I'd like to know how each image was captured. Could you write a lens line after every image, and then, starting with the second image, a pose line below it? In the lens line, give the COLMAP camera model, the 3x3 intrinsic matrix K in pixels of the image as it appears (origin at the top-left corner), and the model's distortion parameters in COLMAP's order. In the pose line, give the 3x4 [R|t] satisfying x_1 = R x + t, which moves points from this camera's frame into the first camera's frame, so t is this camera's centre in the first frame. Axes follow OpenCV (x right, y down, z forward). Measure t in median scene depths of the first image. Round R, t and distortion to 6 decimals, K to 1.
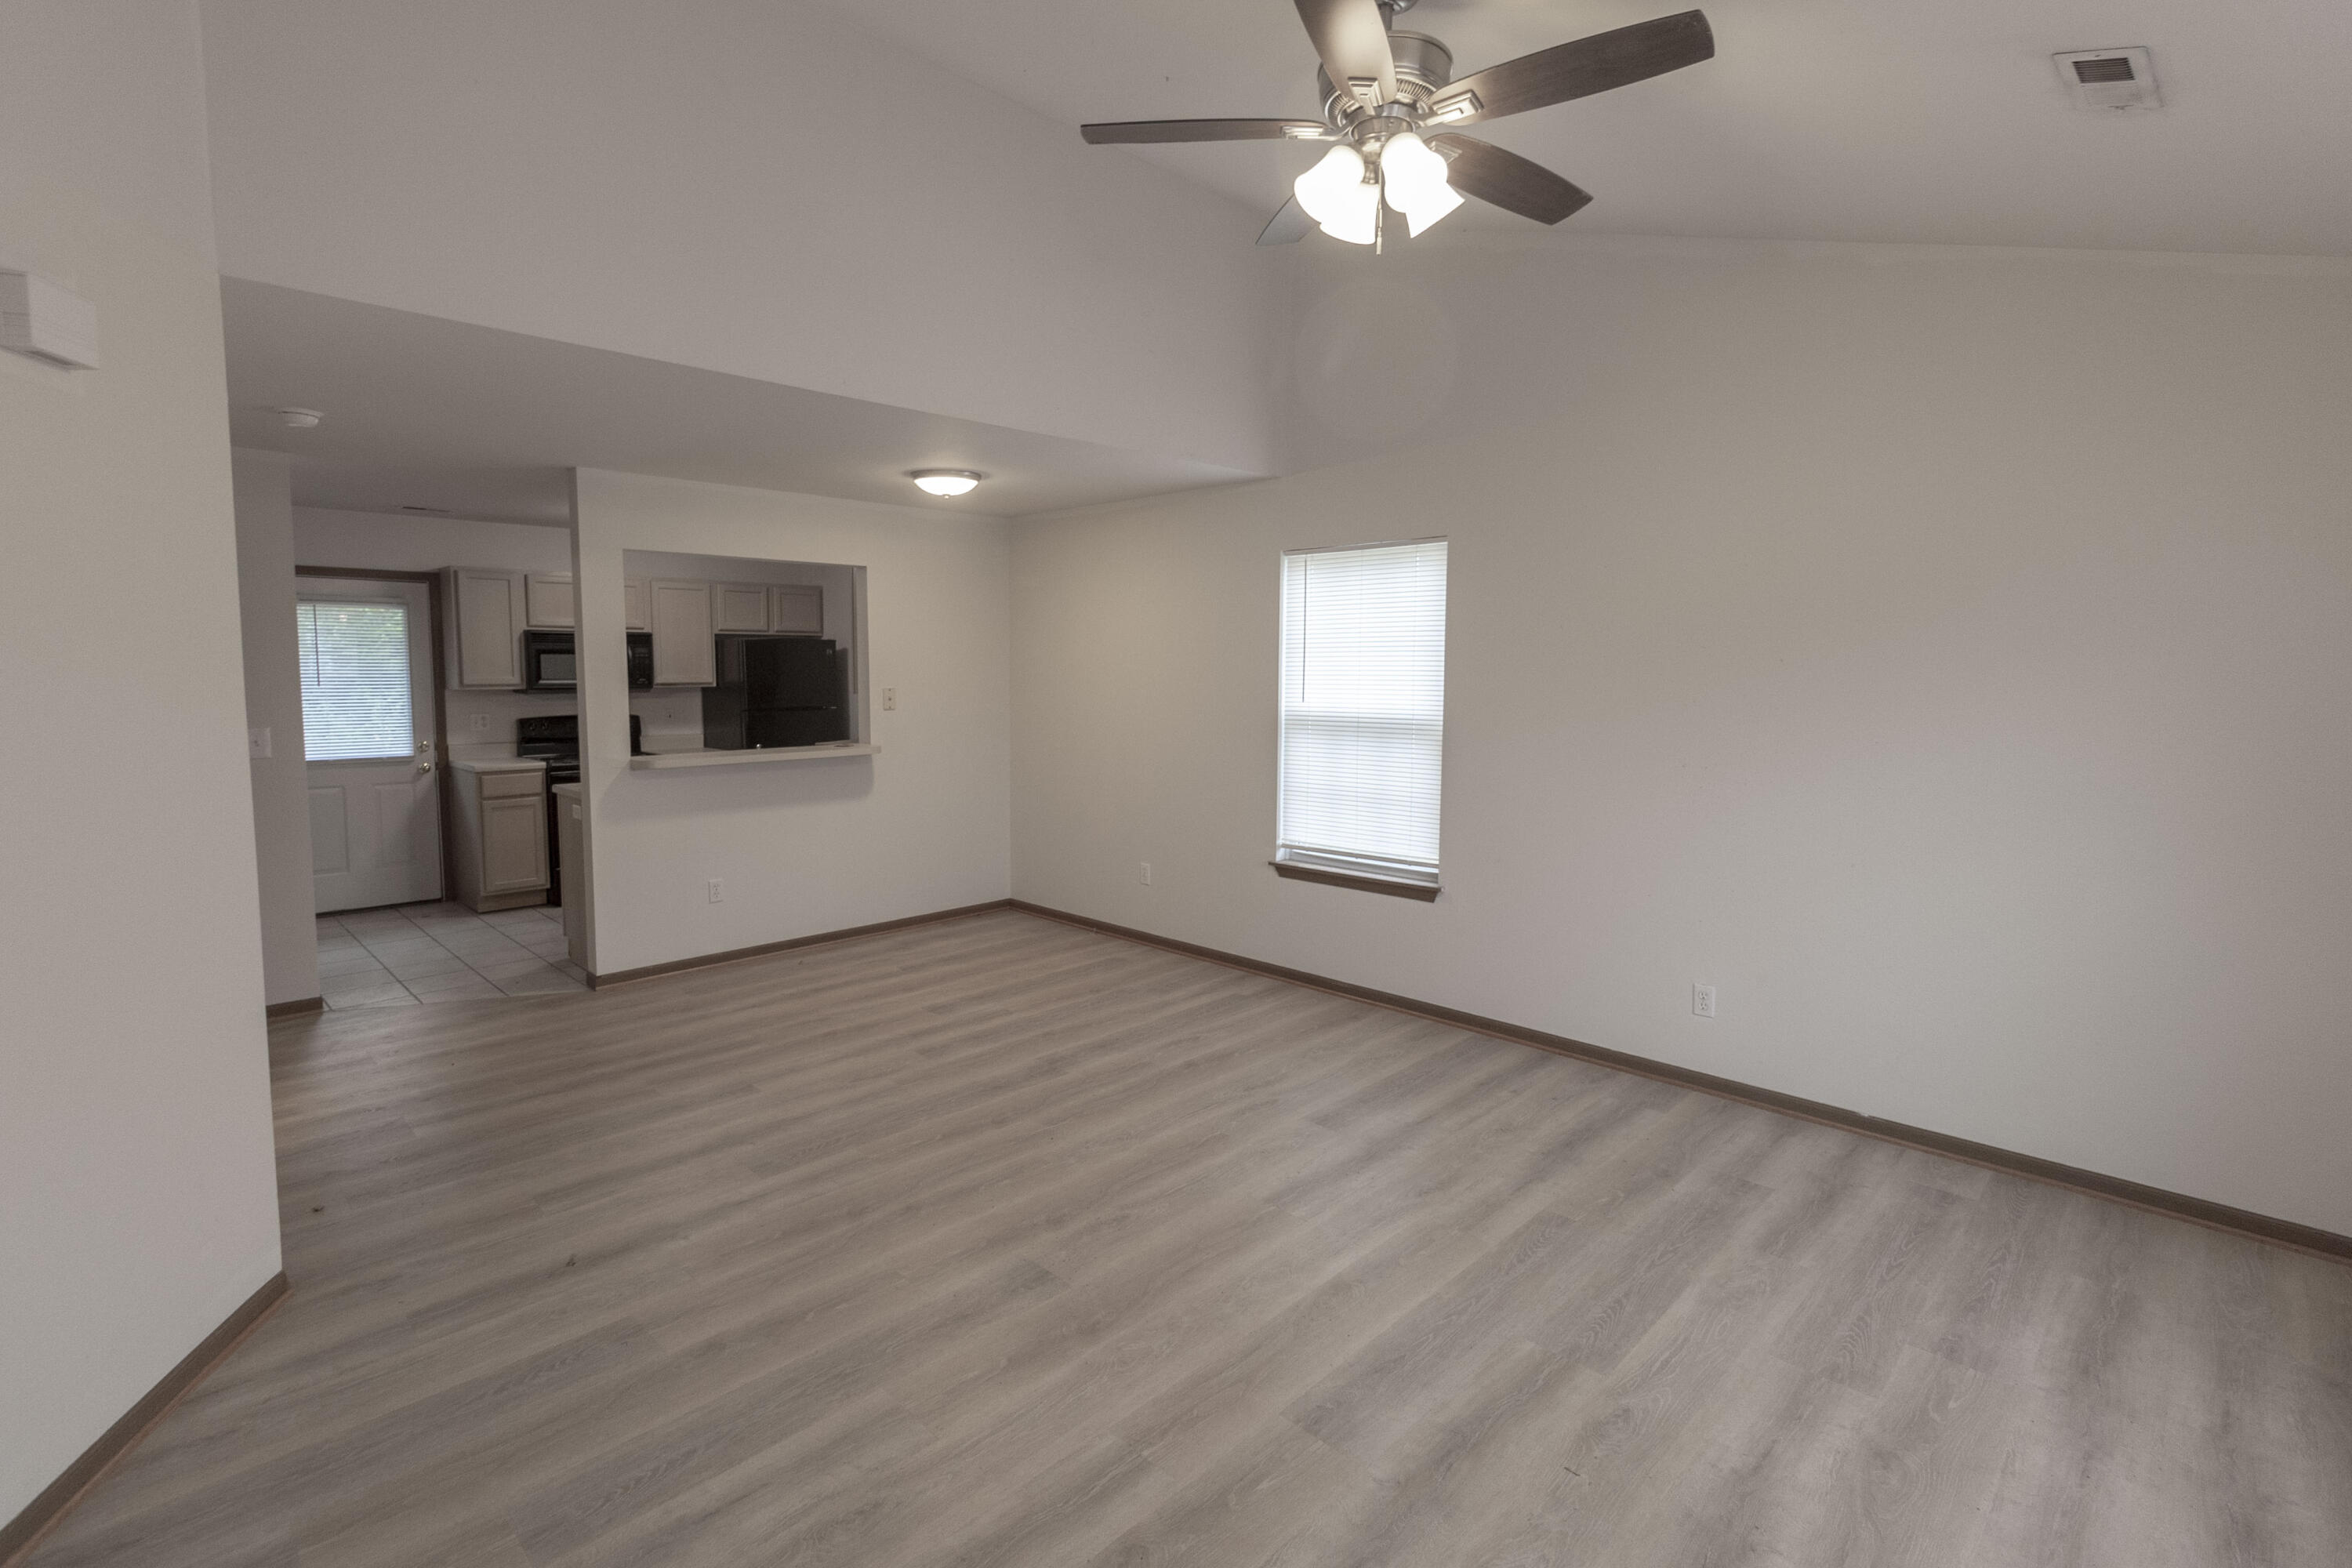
lens RADIAL K [[1086.3, 0, 1171.4], [0, 1086.3, 745.1], [0, 0, 1]] dist [-0.000142, -0.000207]
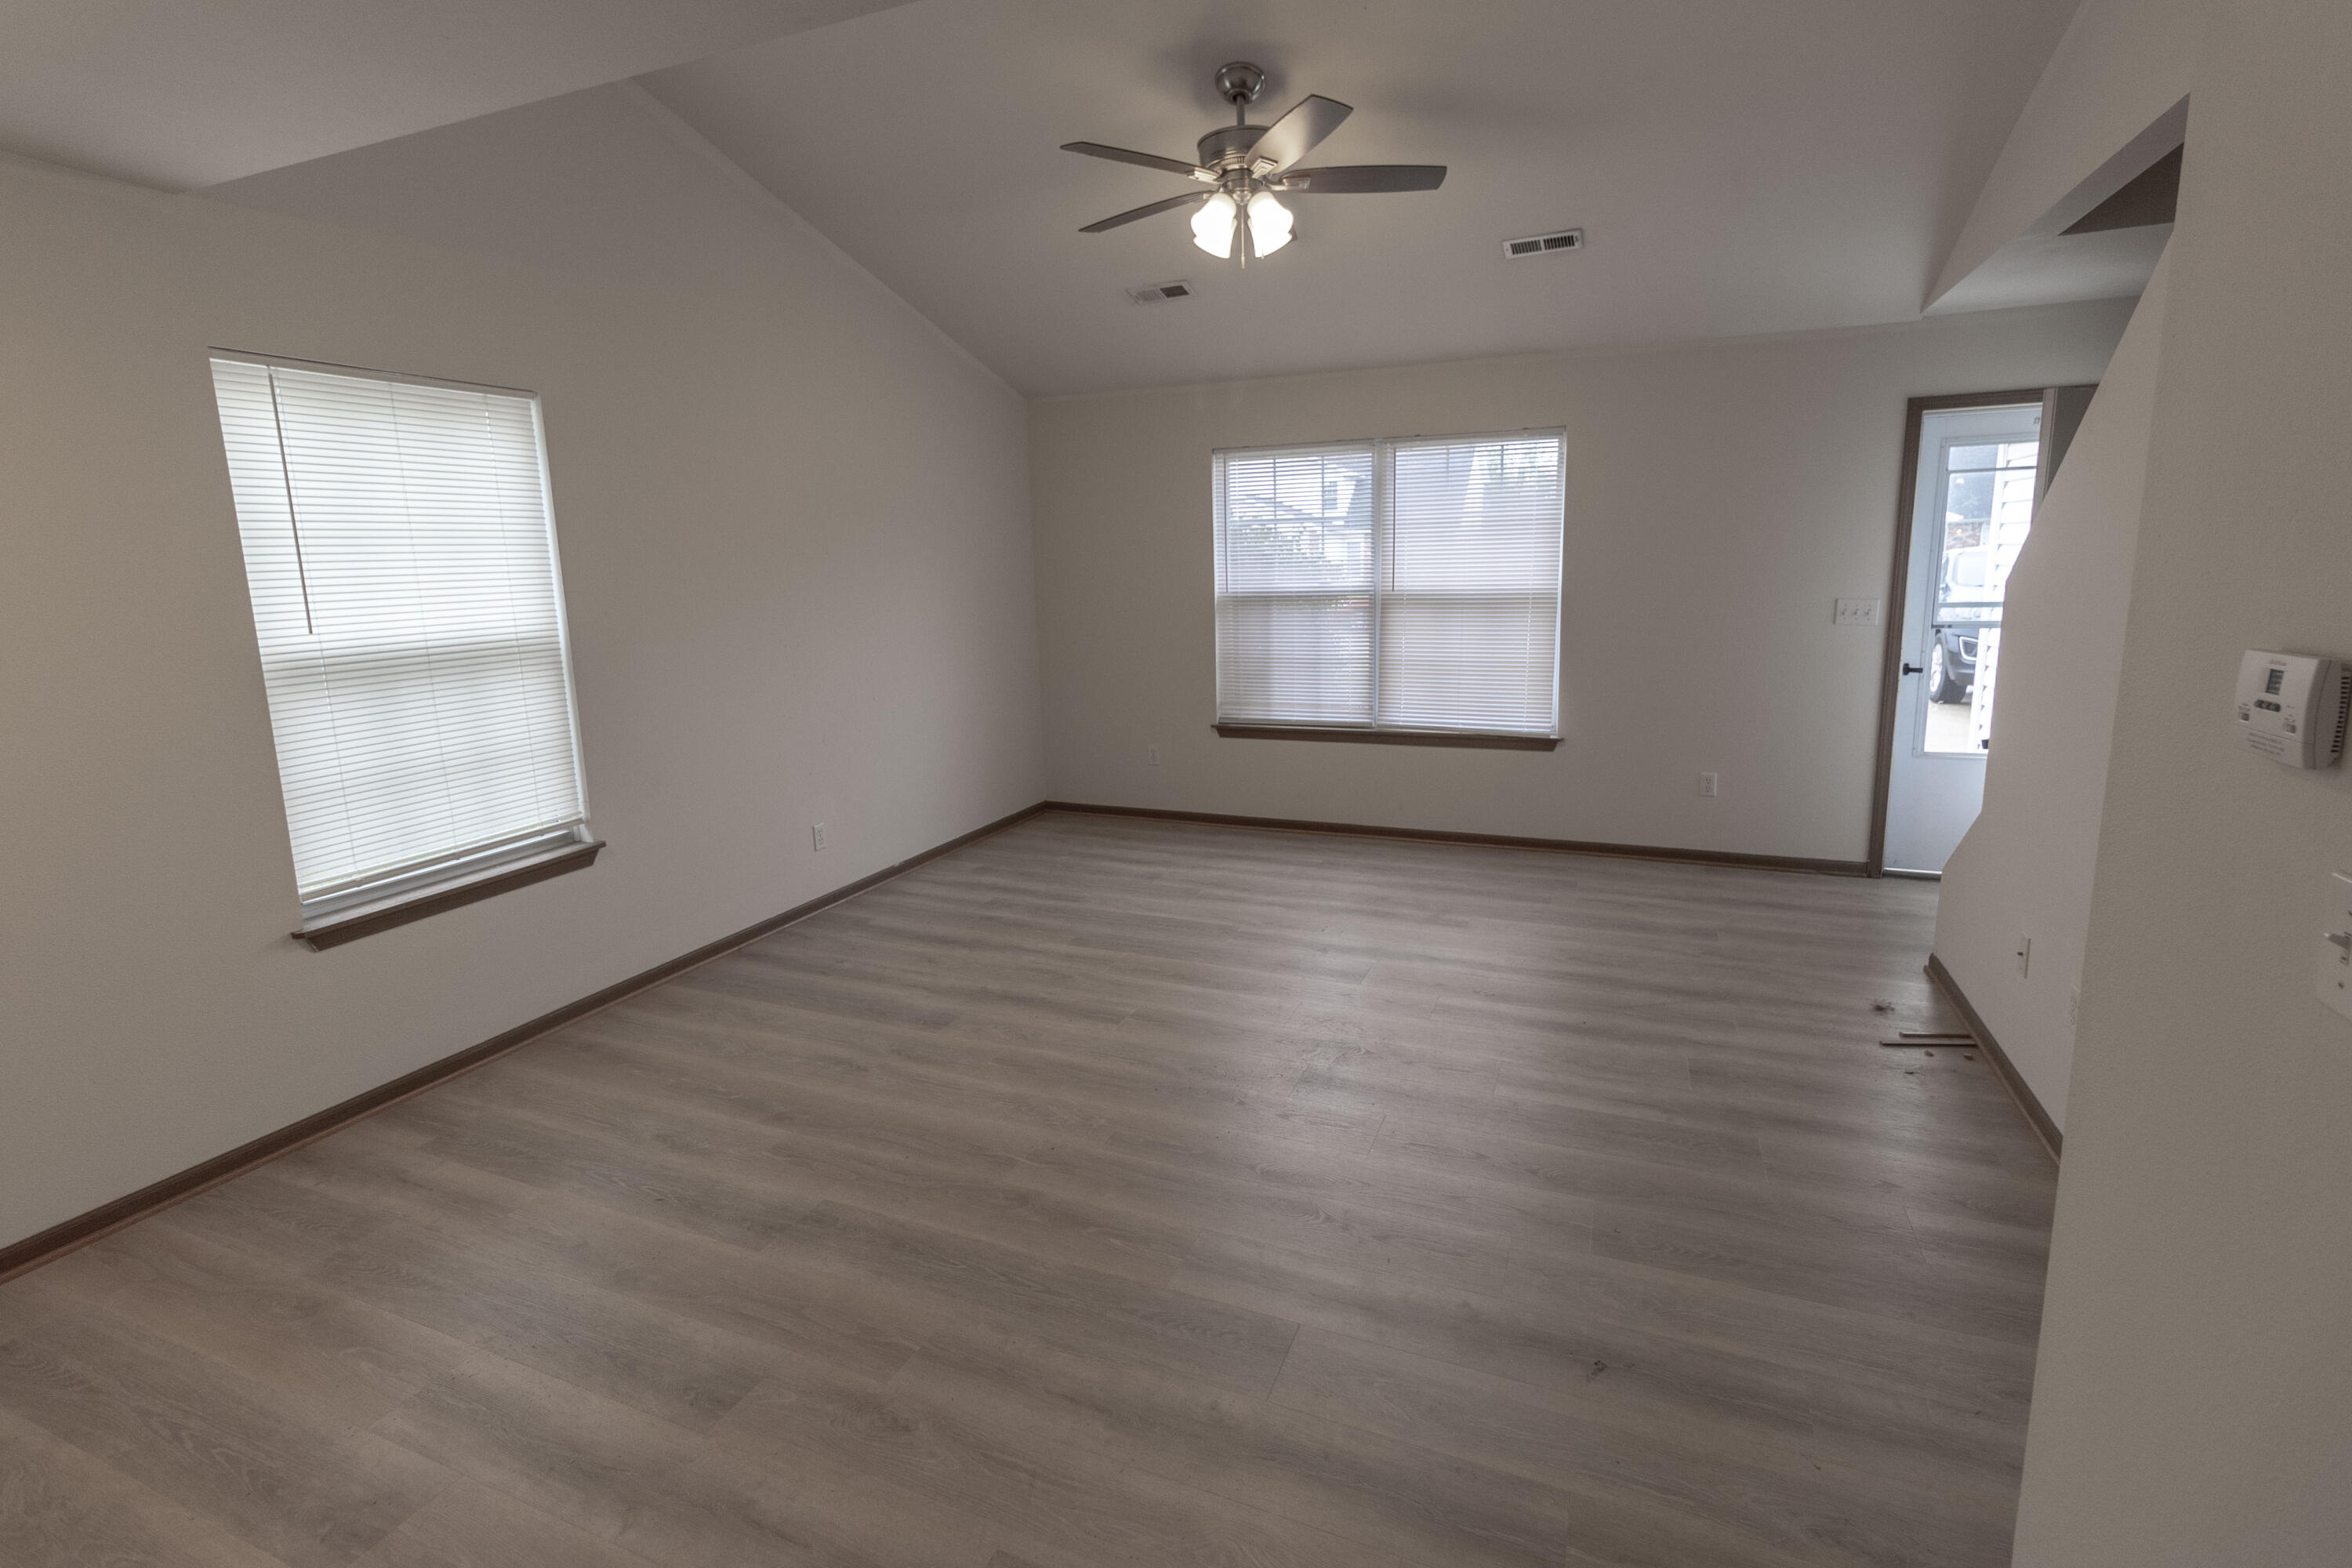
lens RADIAL K [[1086.3, 0, 1171.4], [0, 1086.3, 745.1], [0, 0, 1]] dist [-0.000142, -0.000207]
pose [[-0.368257, -0.155348, 0.916654, -0.639540], [0.092678, 0.974897, 0.202451, -0.063297], [-0.925093, 0.159508, -0.344615, 0.883252]]
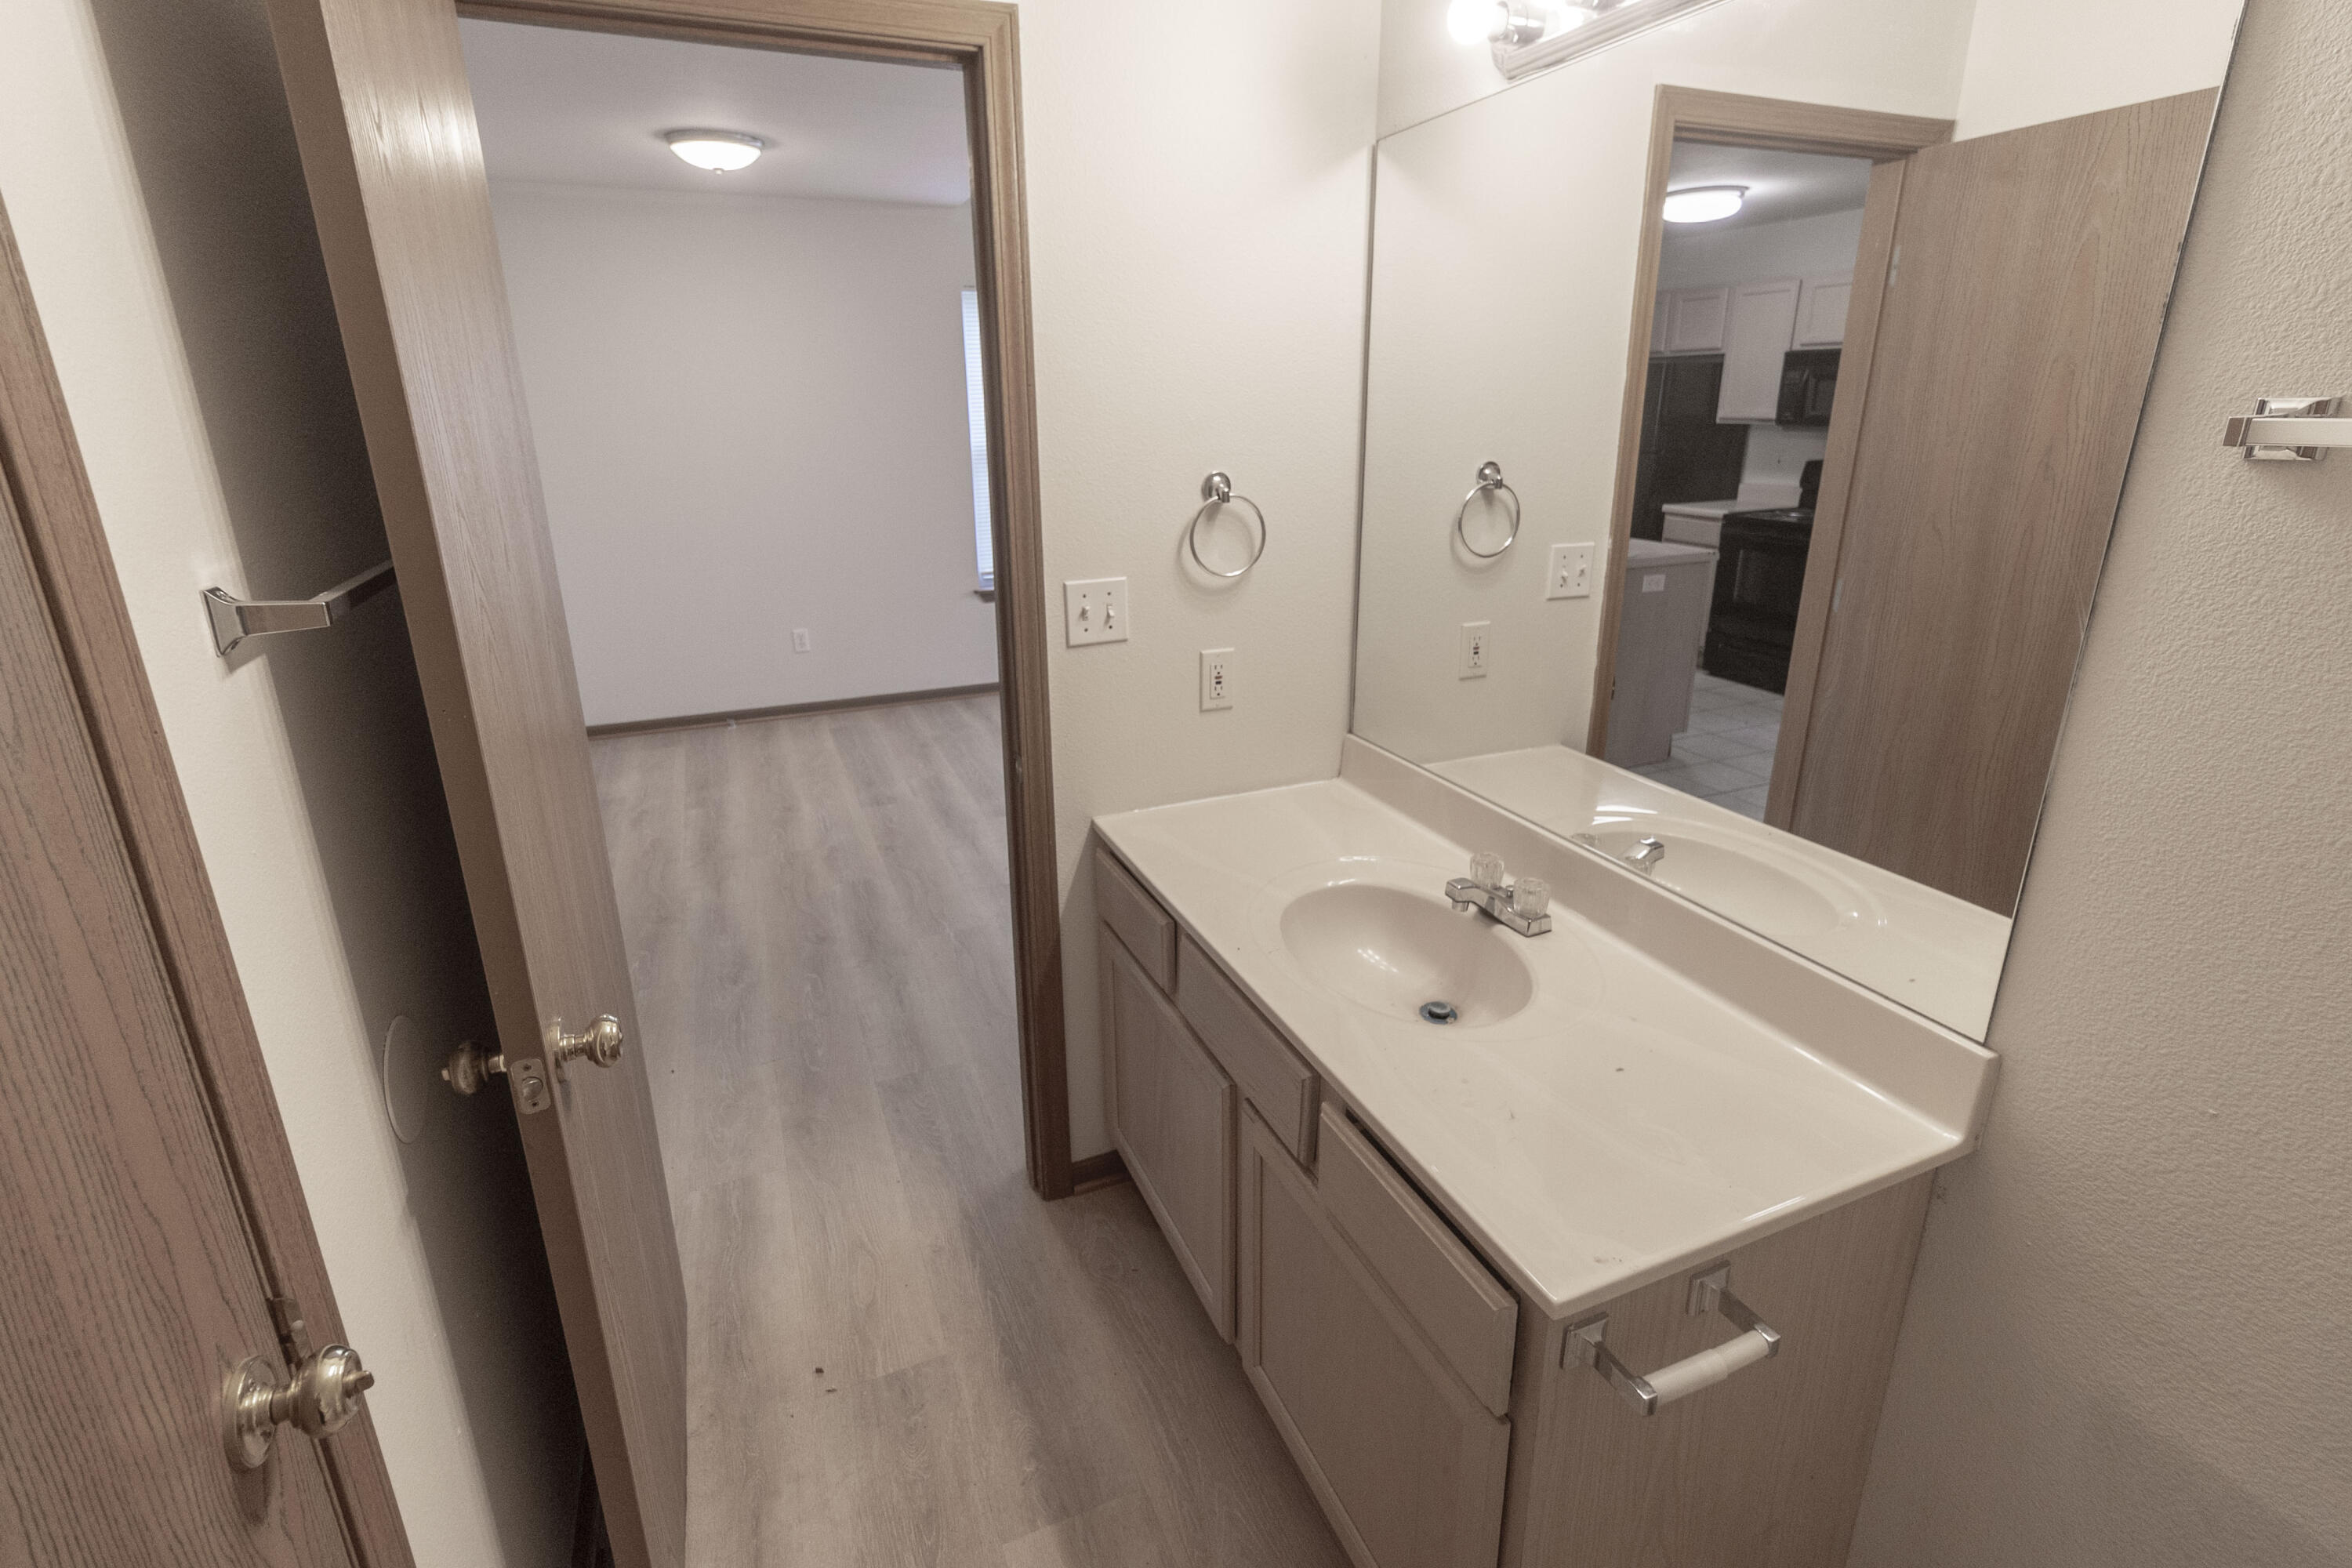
lens RADIAL K [[1092.2, 0, 1170.8], [0, 1092.2, 752.5], [0, 0, 1]] dist [0.002562, 0.001129]
pose [[0.387612, -0.293734, 0.873772, -0.964862], [0.074793, 0.954770, 0.287784, -0.045786], [-0.918783, -0.046197, 0.392050, 0.441242]]
